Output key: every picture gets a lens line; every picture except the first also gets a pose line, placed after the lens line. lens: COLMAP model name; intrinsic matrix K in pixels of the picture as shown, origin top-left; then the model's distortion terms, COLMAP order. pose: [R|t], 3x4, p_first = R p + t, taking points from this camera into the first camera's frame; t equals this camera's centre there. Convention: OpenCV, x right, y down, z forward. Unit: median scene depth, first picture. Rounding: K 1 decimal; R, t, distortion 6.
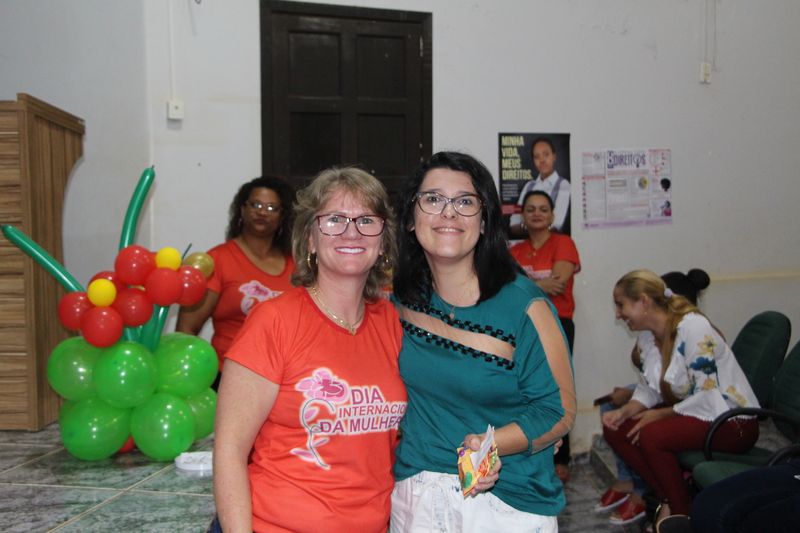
lens RADIAL K [[1038.3, 0, 400.0], [0, 1038.3, 266.5], [0, 0, 1]] dist [-0.016694, 0.349906]
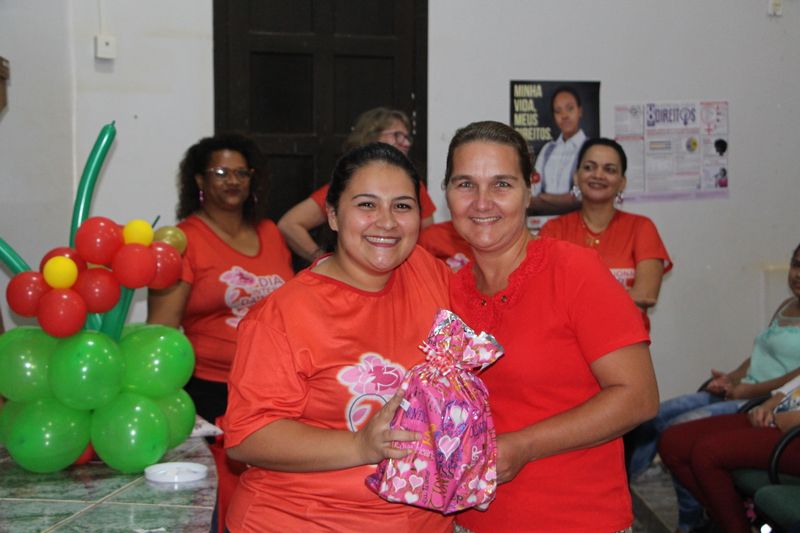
lens RADIAL K [[1415.2, 0, 400.0], [0, 1415.2, 266.5], [0, 0, 1]] dist [0.162010, 0.352685]
pose [[0.999434, 0.006525, 0.033010, -0.043971], [-0.006807, 0.999941, 0.008451, 0.007708], [-0.032953, -0.008671, 0.999419, -0.145900]]
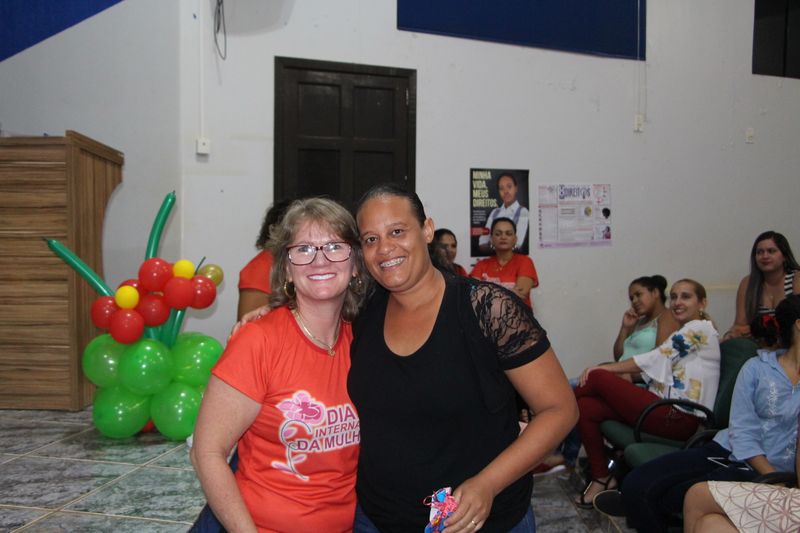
lens RADIAL K [[835.2, 0, 400.0], [0, 835.2, 266.5], [0, 0, 1]] dist [-0.102471, 0.243311]
pose [[0.999891, 0.013617, 0.005719, 0.015978], [-0.013552, 0.999845, -0.011218, -0.003232], [-0.005871, 0.011139, 0.999921, 0.047447]]
